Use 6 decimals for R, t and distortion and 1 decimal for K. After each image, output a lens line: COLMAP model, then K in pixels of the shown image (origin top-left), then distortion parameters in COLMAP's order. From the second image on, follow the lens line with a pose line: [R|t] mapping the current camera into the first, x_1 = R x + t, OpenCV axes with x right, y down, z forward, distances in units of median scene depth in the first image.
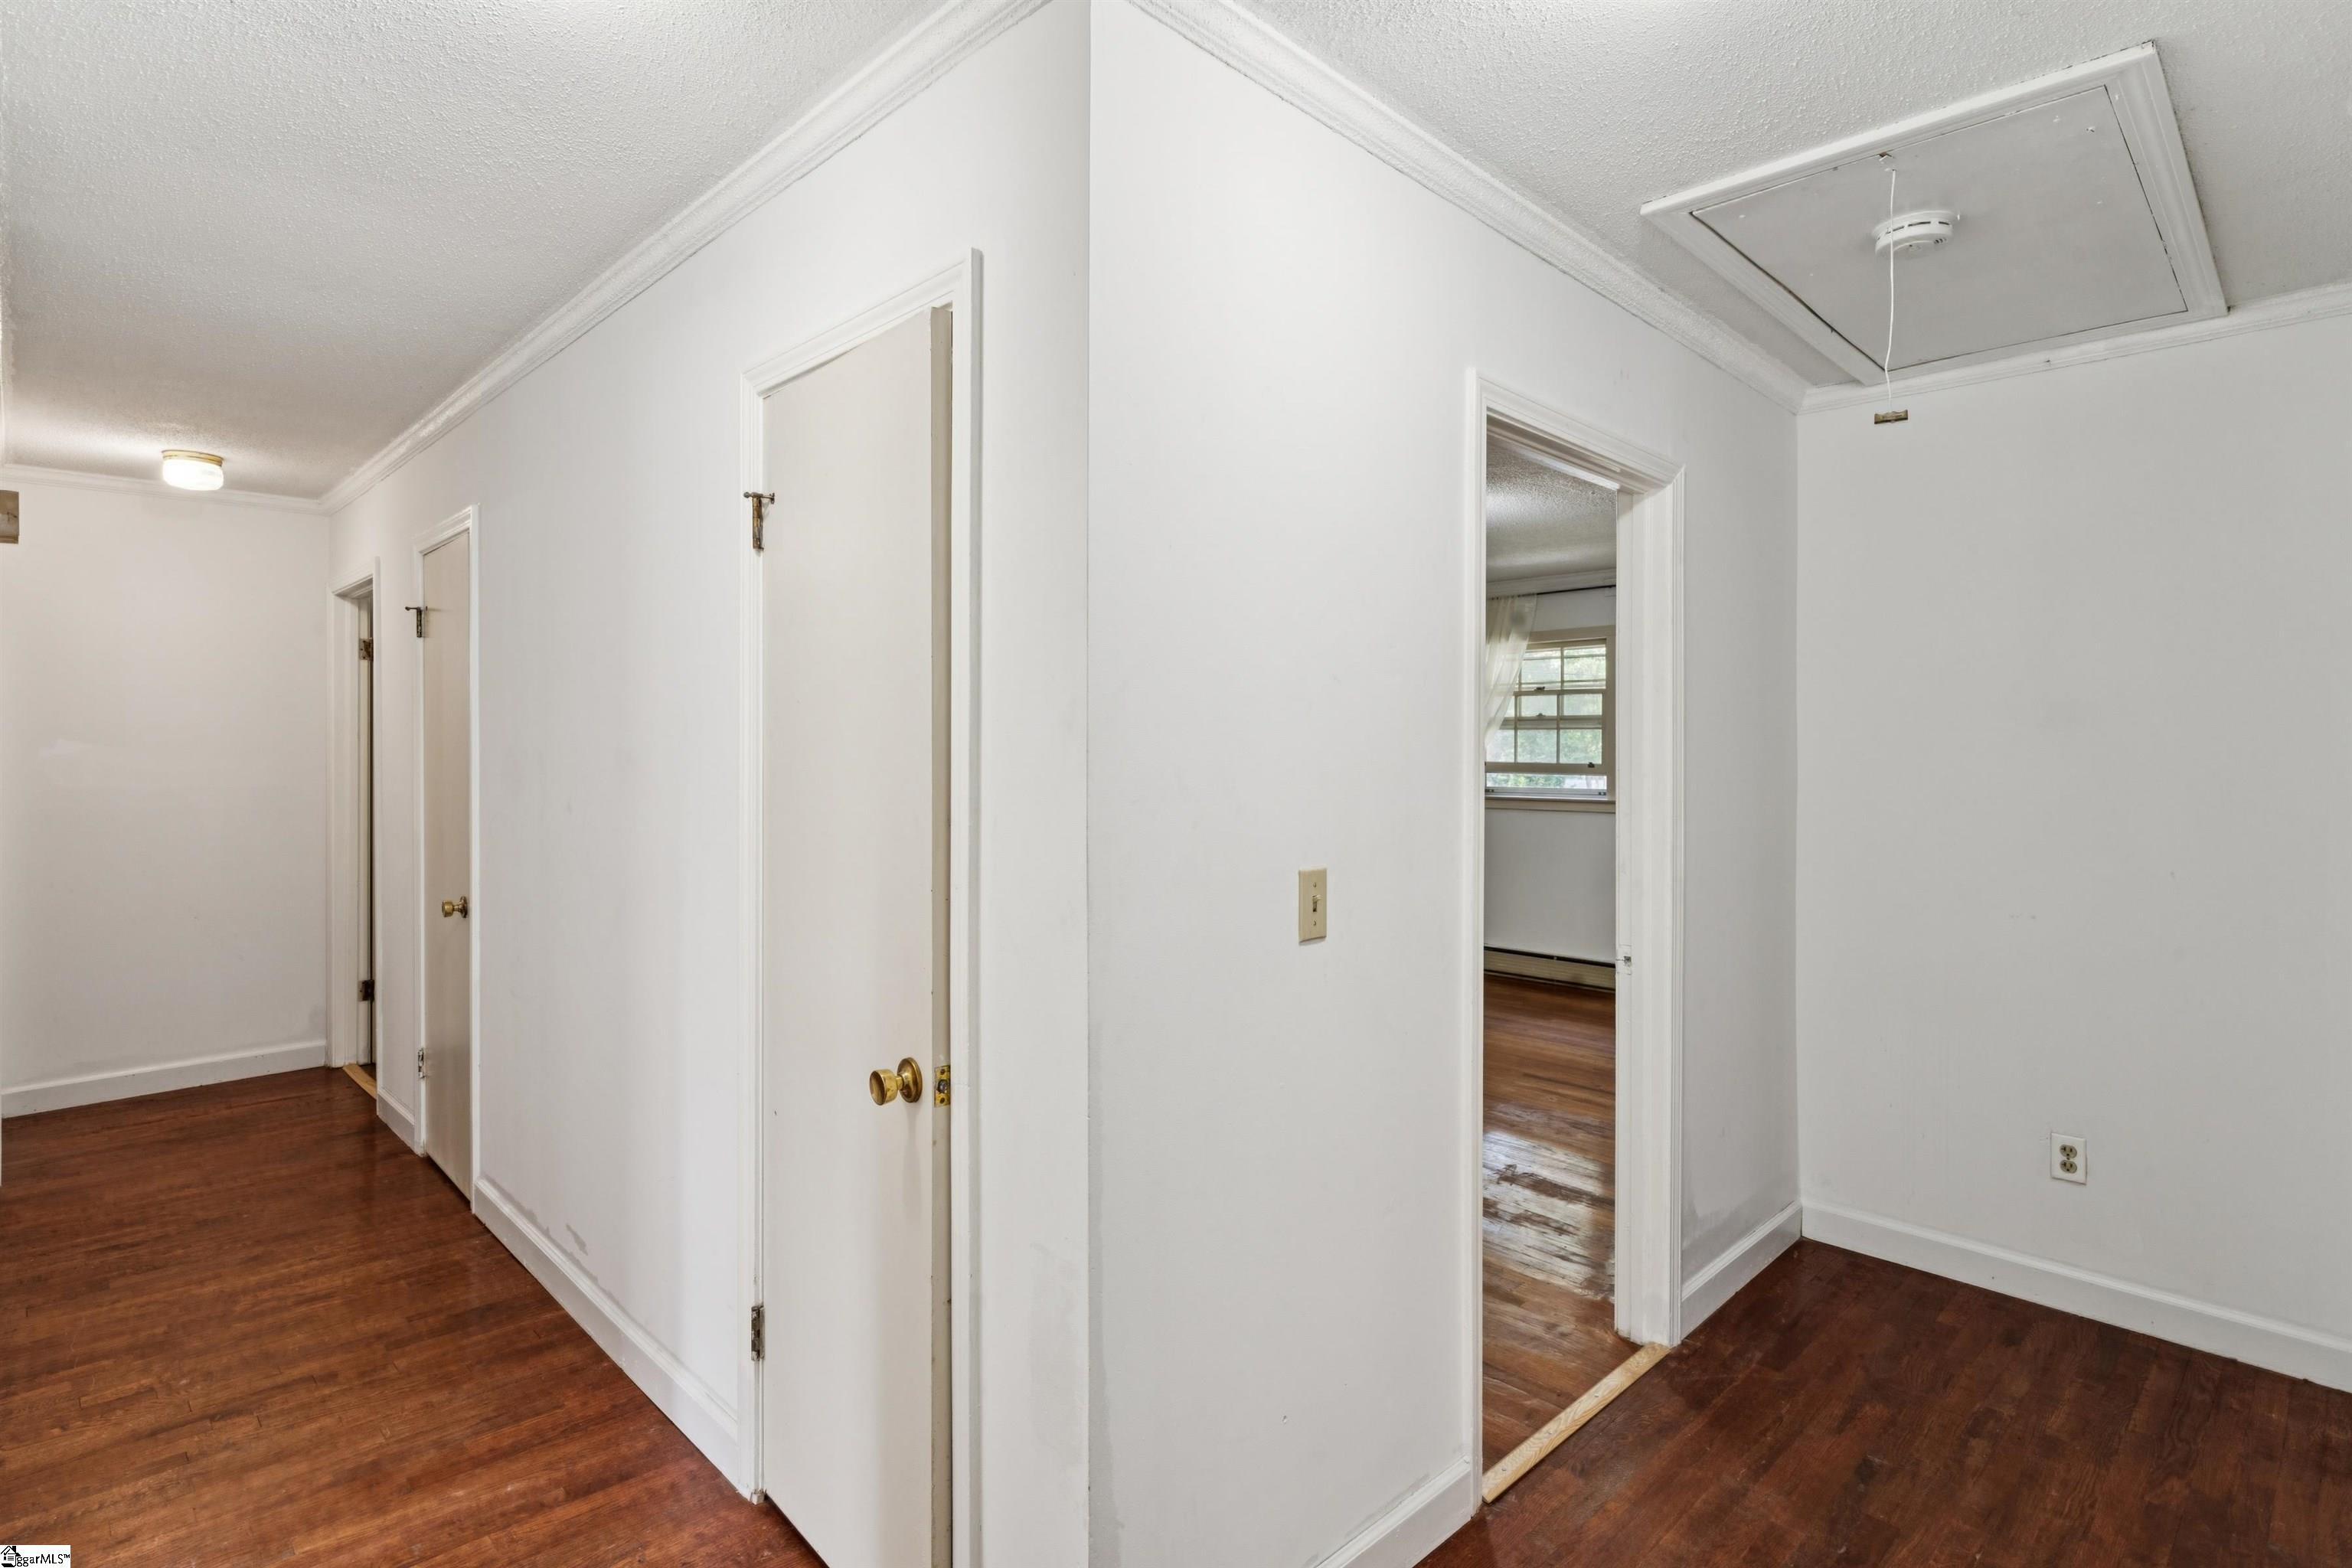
lens RADIAL K [[1175.2, 0, 1160.1], [0, 1175.2, 742.1], [0, 0, 1]] dist [0.004998, -0.000099]
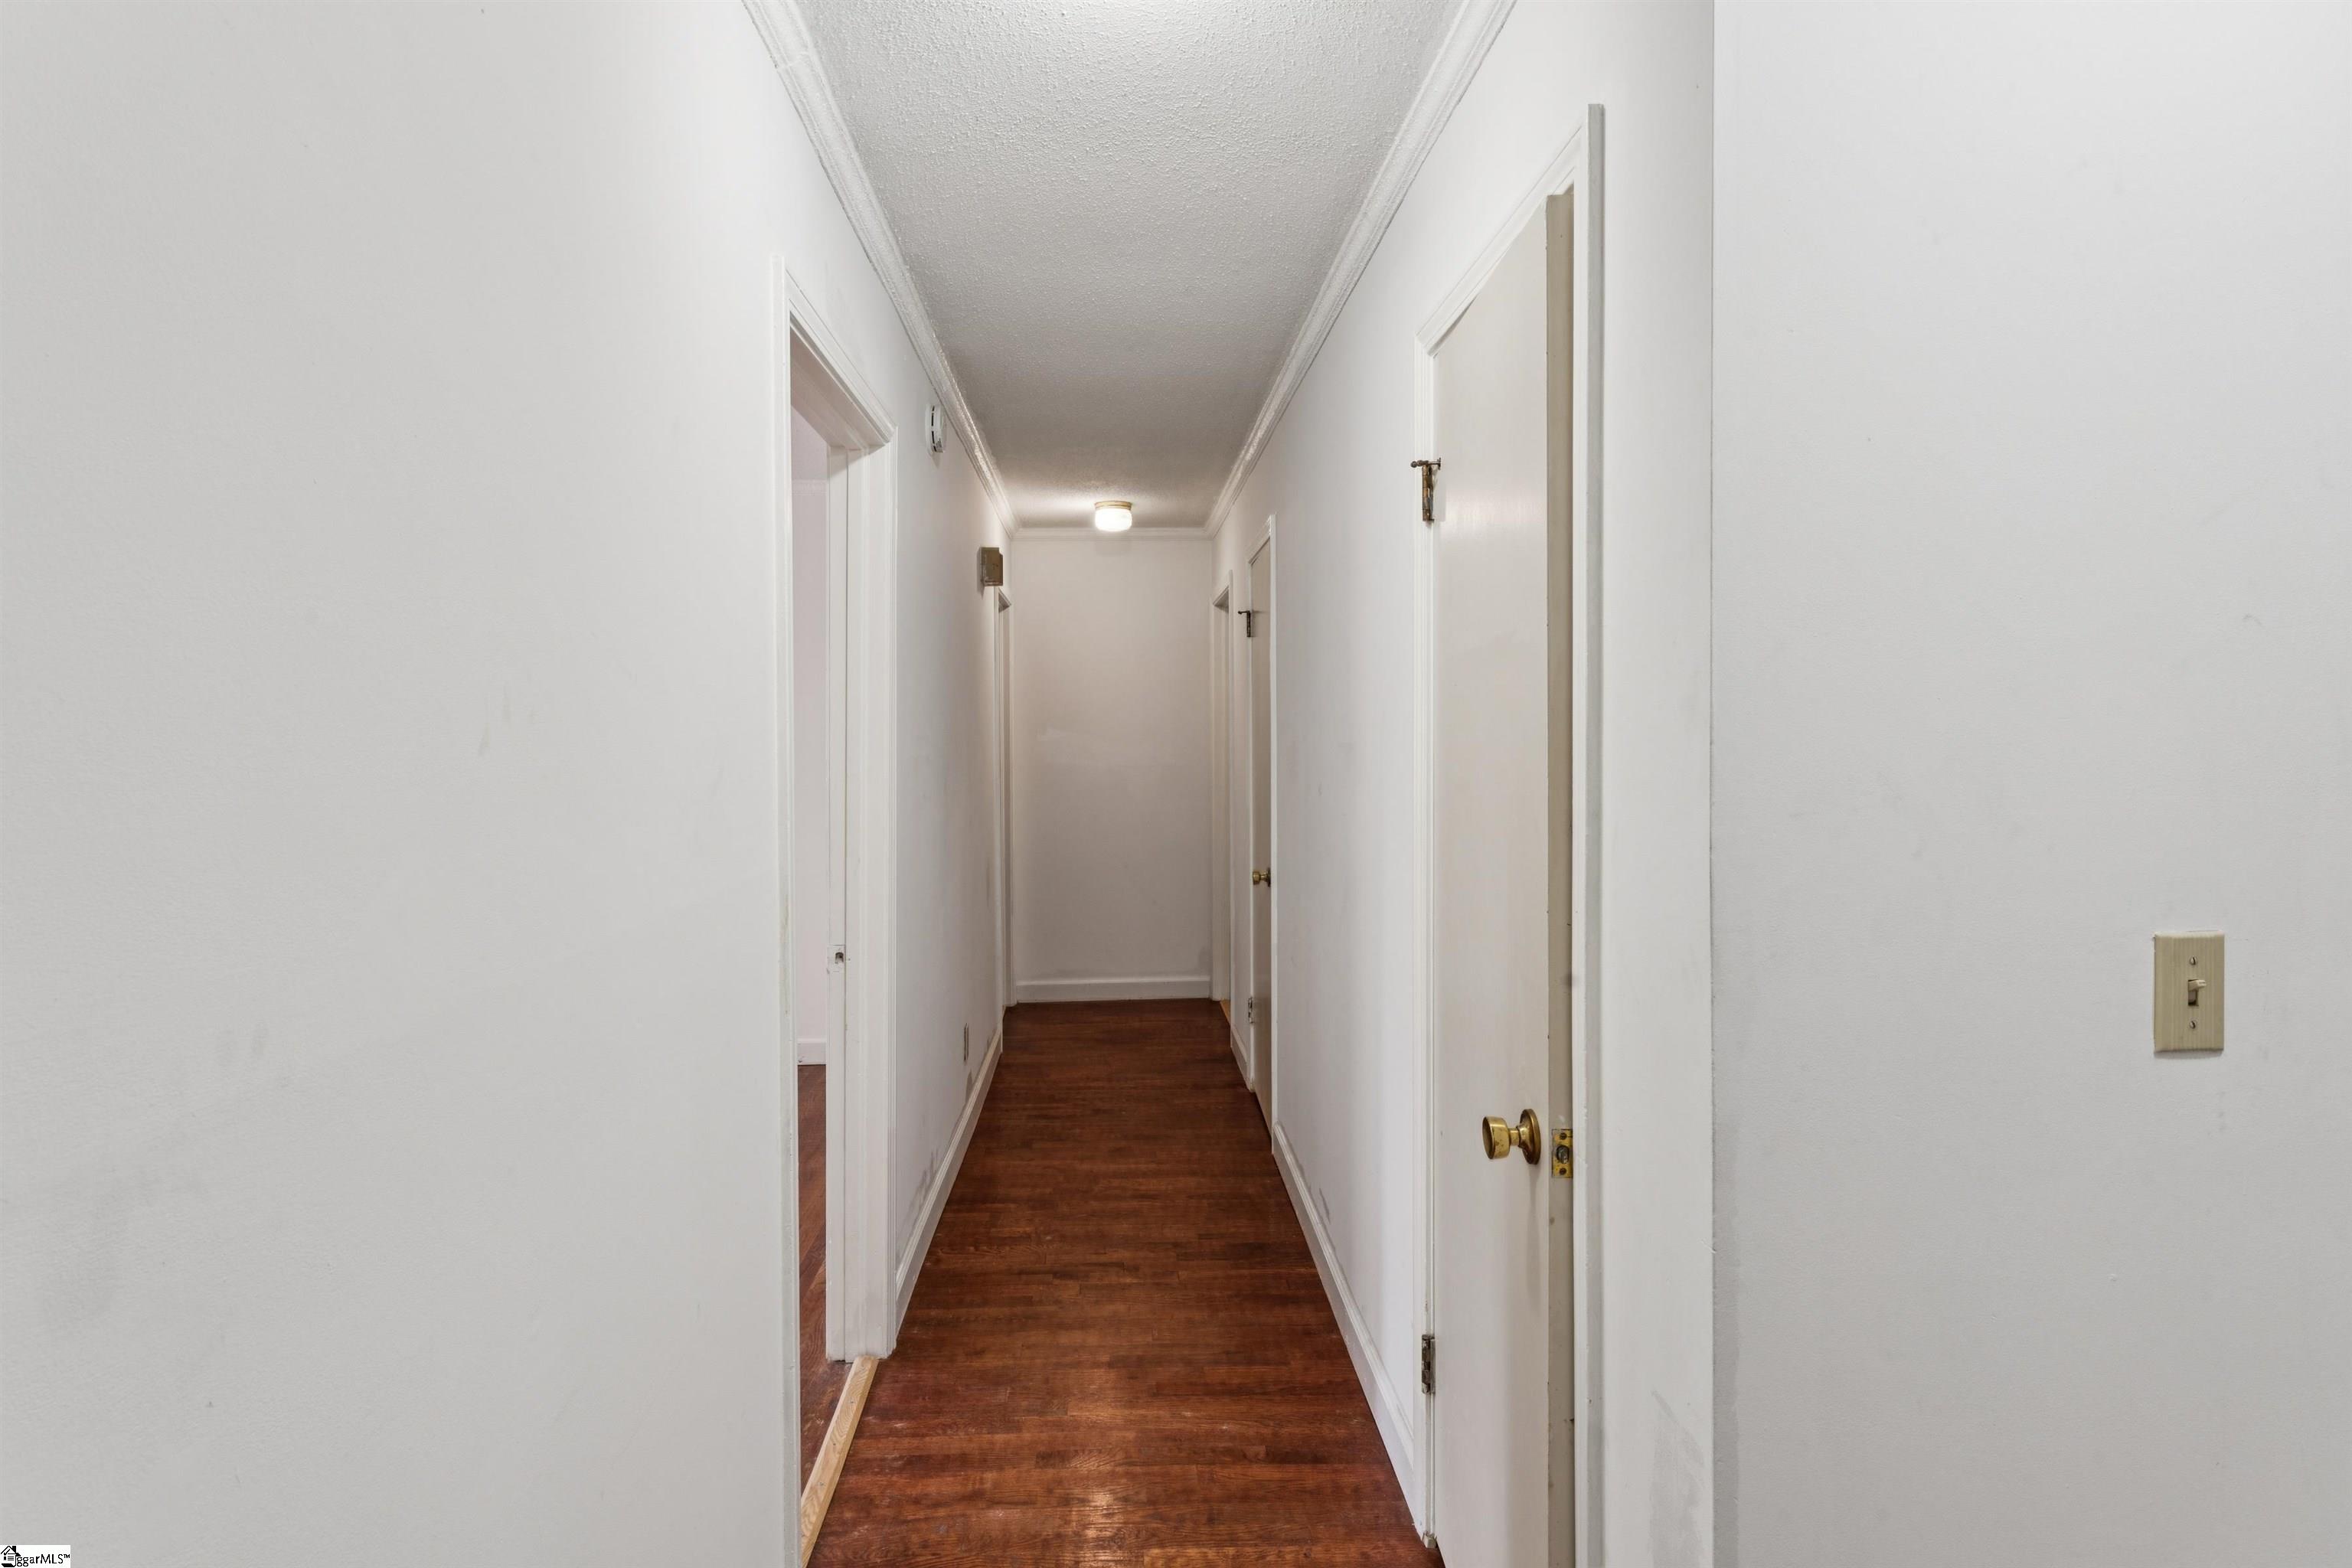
lens RADIAL K [[1175.2, 0, 1163.4], [0, 1175.2, 736.7], [0, 0, 1]] dist [0.004998, -0.000099]
pose [[0.751200, -0.001869, -0.660071, 0.108325], [0.008932, 0.999933, 0.007335, -0.002750], [0.660014, -0.011406, 0.751167, 0.158327]]
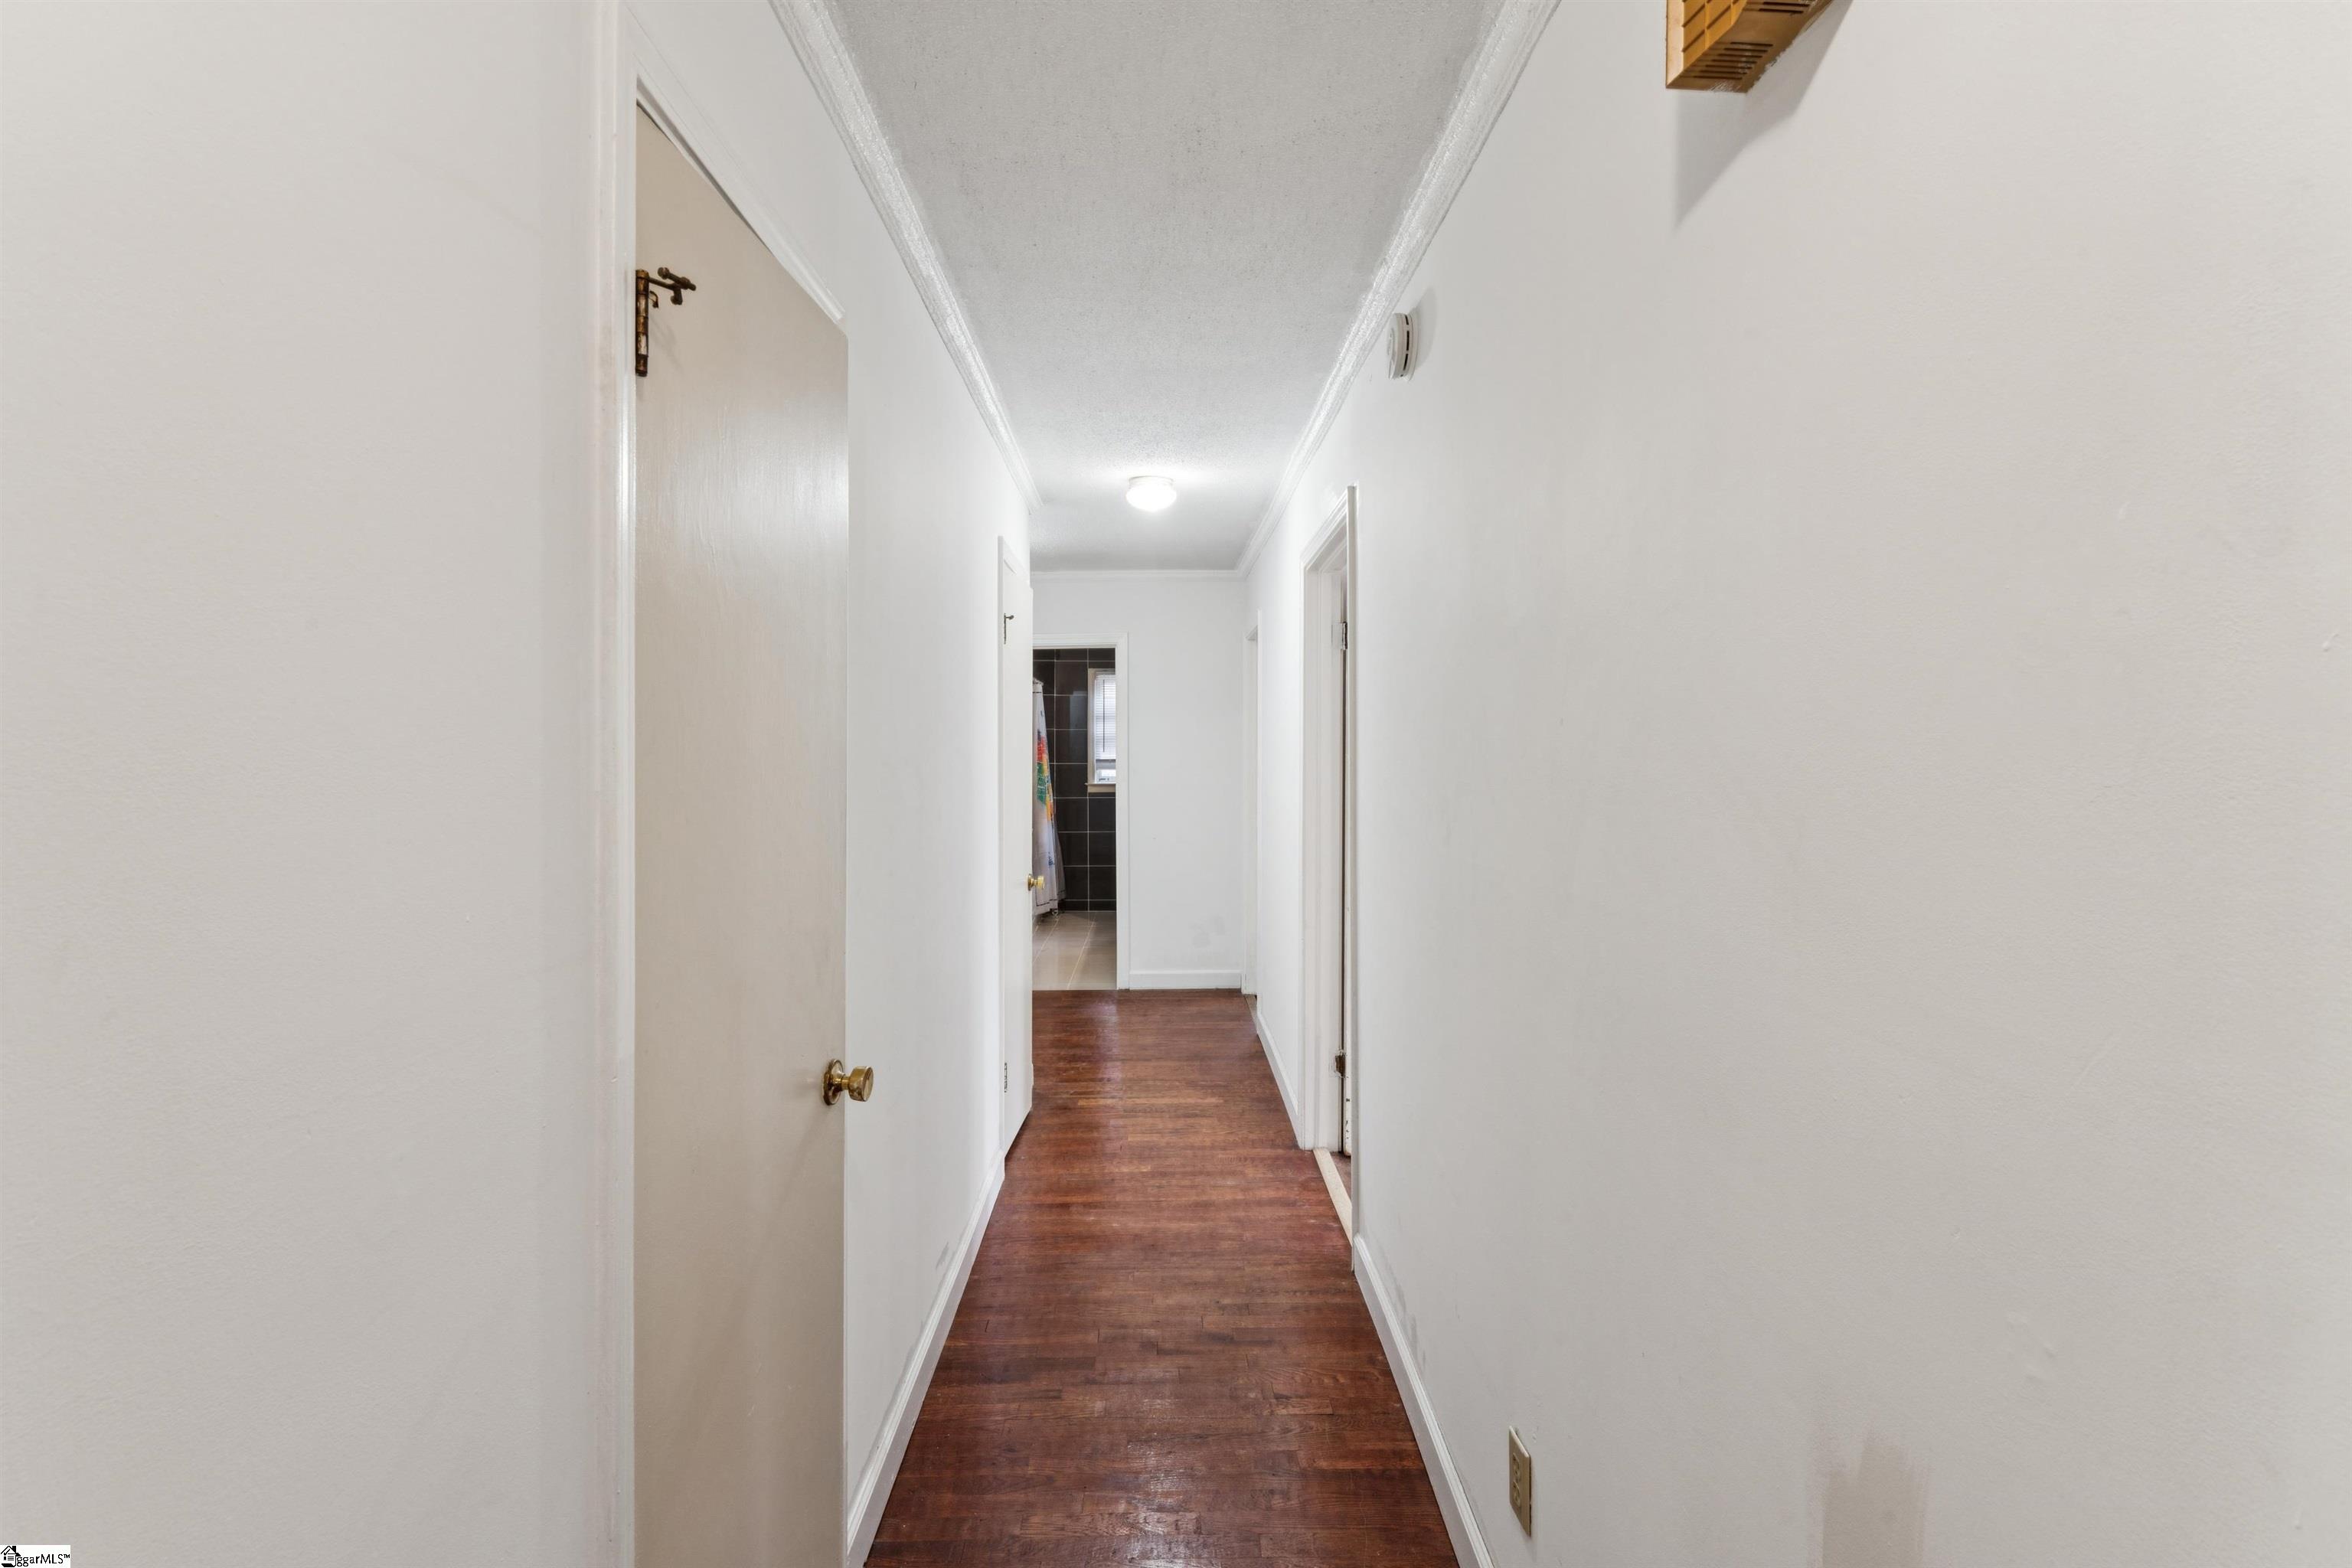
lens RADIAL K [[1096.1, 0, 1175.7], [0, 1096.1, 774.1], [0, 0, 1]] dist [-0.001253, -0.000423]
pose [[-0.731302, -0.007544, 0.682012, -1.561905], [-0.002597, 0.999962, 0.008277, 0.017276], [-0.682049, 0.004282, -0.731294, 1.907867]]
